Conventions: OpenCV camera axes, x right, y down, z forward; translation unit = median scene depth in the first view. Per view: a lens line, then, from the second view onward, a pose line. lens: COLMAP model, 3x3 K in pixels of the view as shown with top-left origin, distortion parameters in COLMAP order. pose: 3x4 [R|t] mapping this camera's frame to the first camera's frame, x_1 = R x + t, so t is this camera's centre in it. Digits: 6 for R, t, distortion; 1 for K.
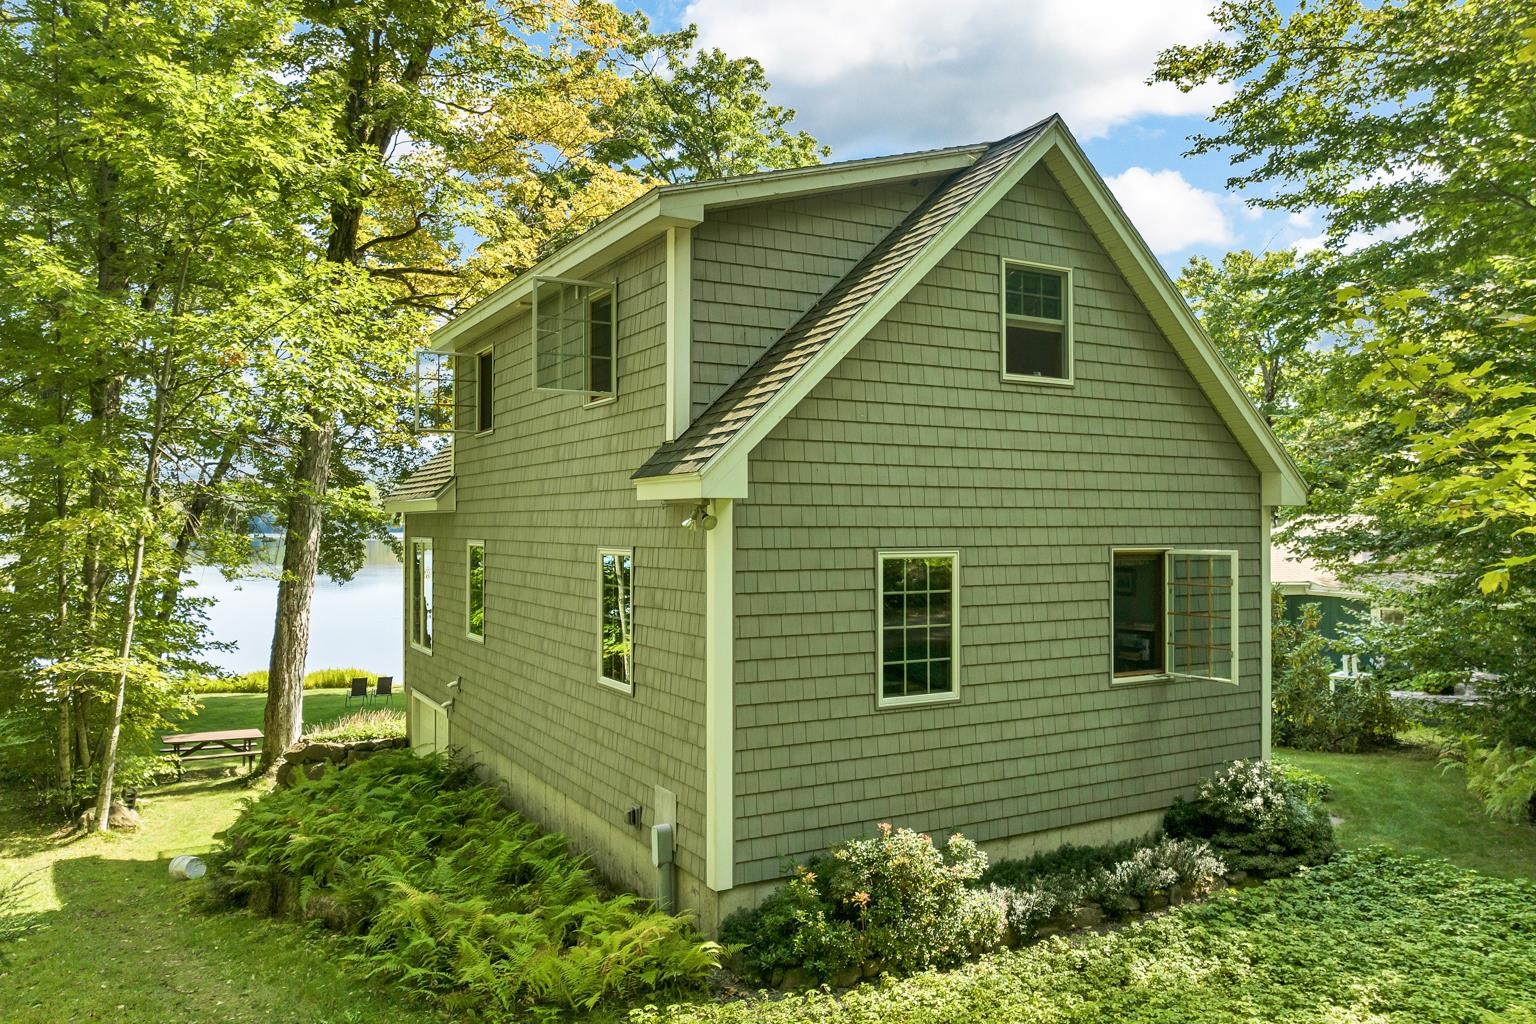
lens RADIAL K [[1116.3, 0, 750.8], [0, 1116.3, 538.1], [0, 0, 1]] dist [-0.038226, 0.006783]
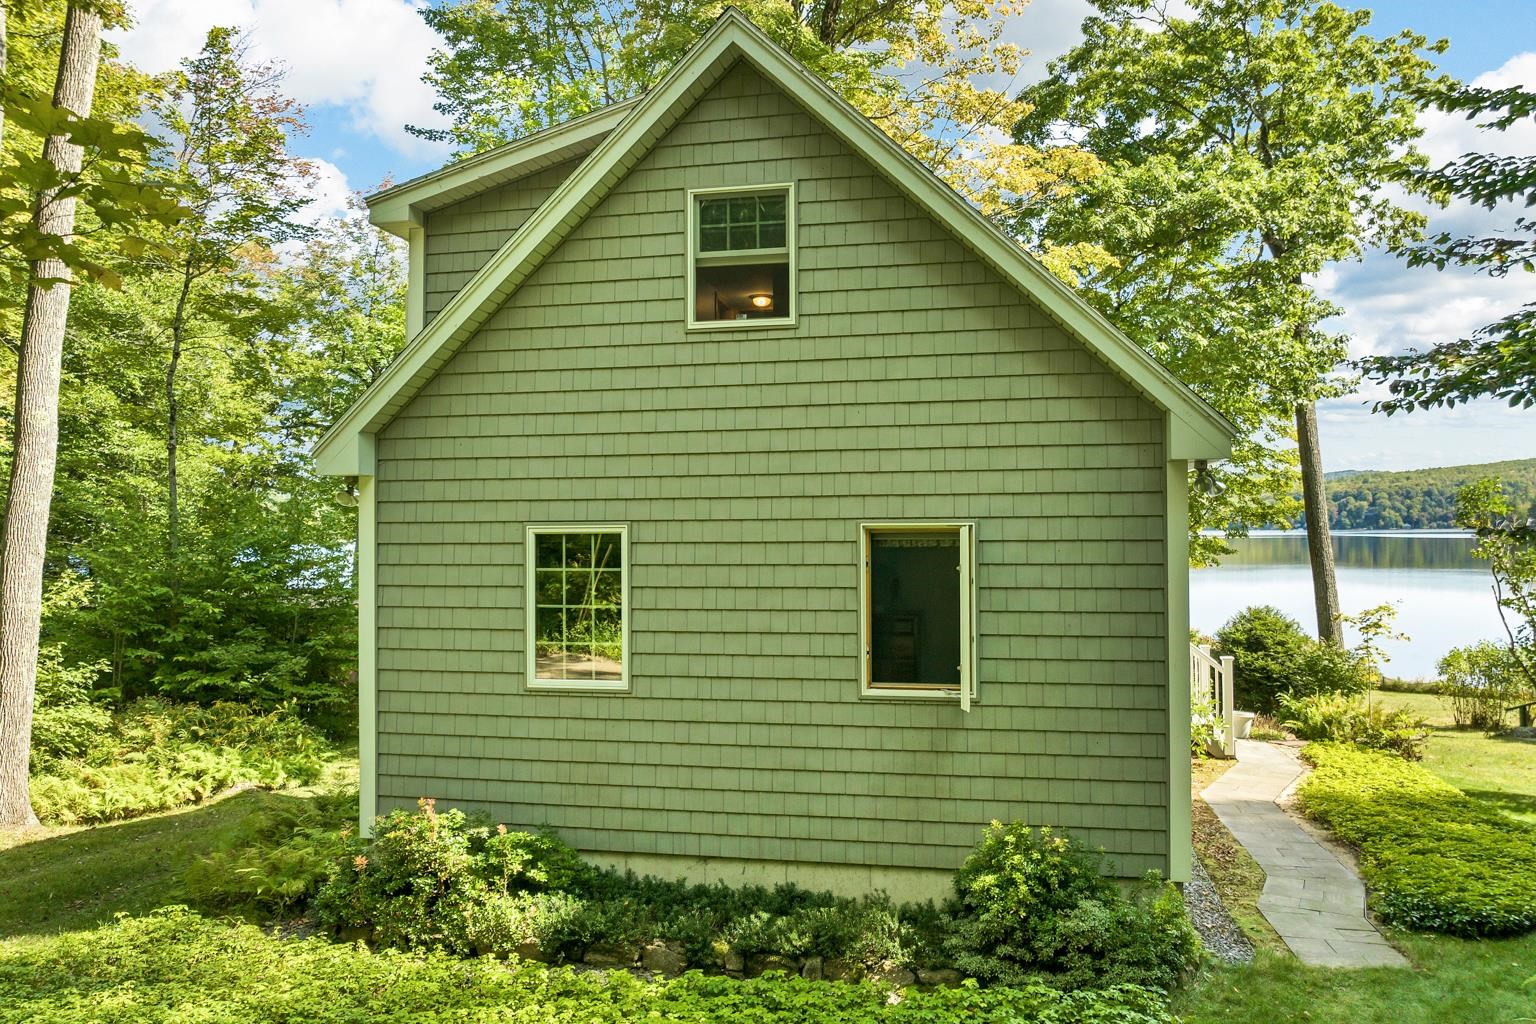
lens RADIAL K [[1116.3, 0, 768.7], [0, 1116.3, 496.4], [0, 0, 1]] dist [-0.038226, 0.006783]
pose [[0.761651, -0.010854, -0.647897, 0.827612], [0.005773, 0.999934, -0.009966, -0.002343], [0.647962, 0.003850, 0.761663, 0.370603]]
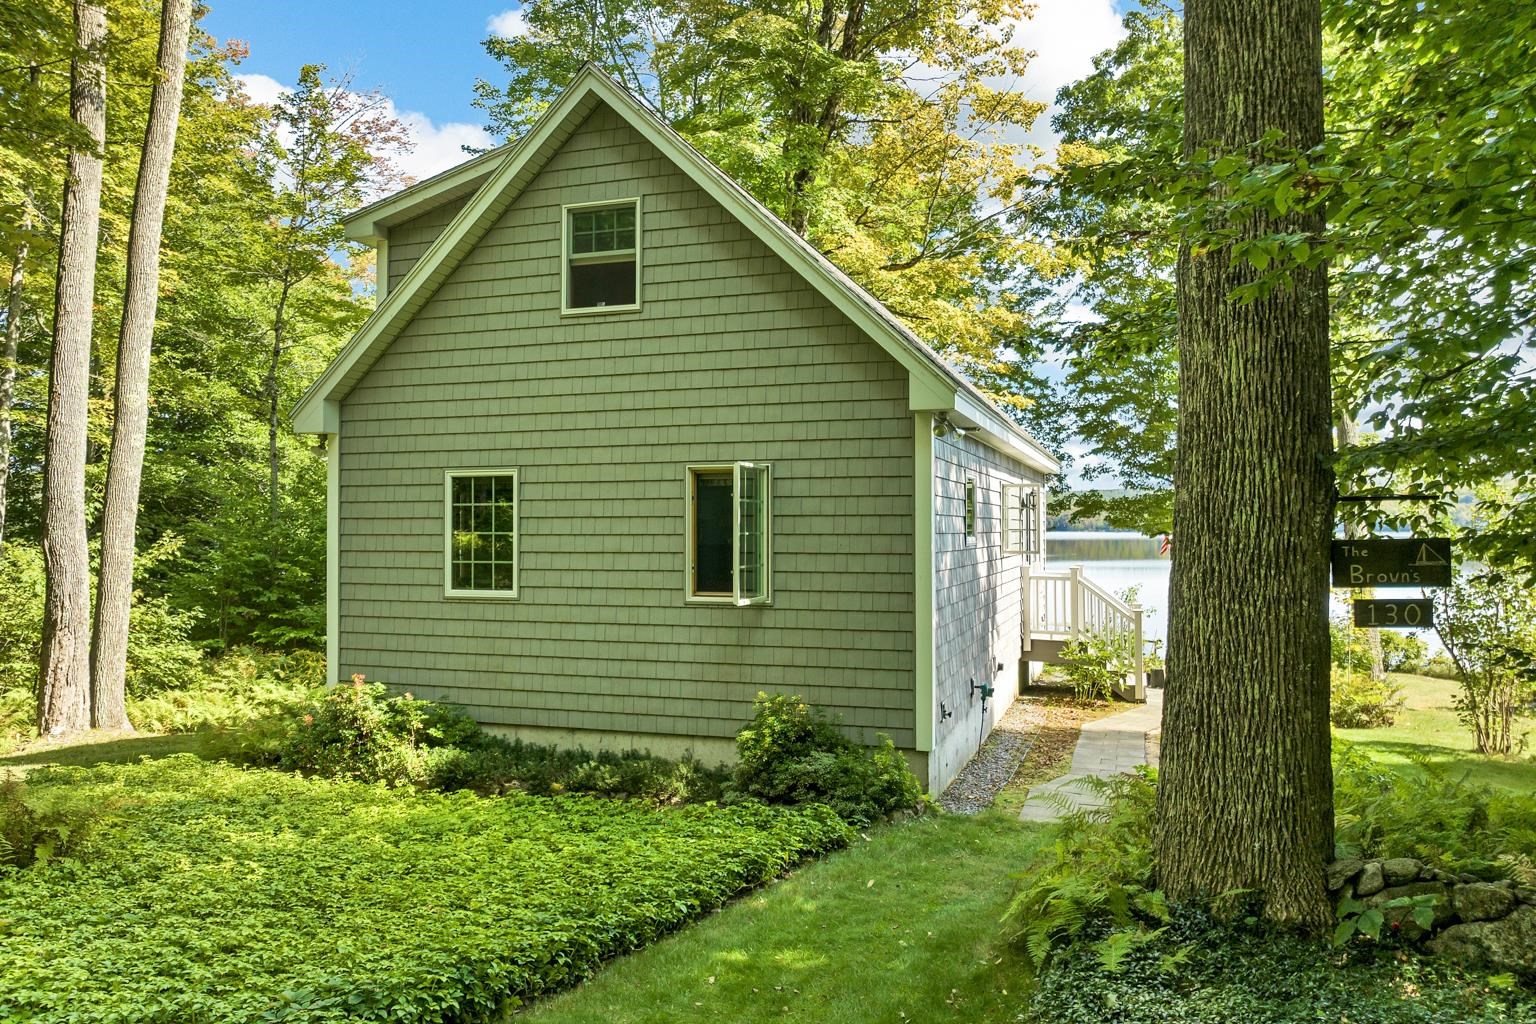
lens RADIAL K [[1116.3, 0, 759.7], [0, 1116.3, 498.3], [0, 0, 1]] dist [-0.038226, 0.006783]
pose [[0.676868, -0.007237, -0.736069, 1.161583], [0.003082, 0.999971, -0.006998, 0.048471], [0.736098, 0.002468, 0.676871, 0.387385]]
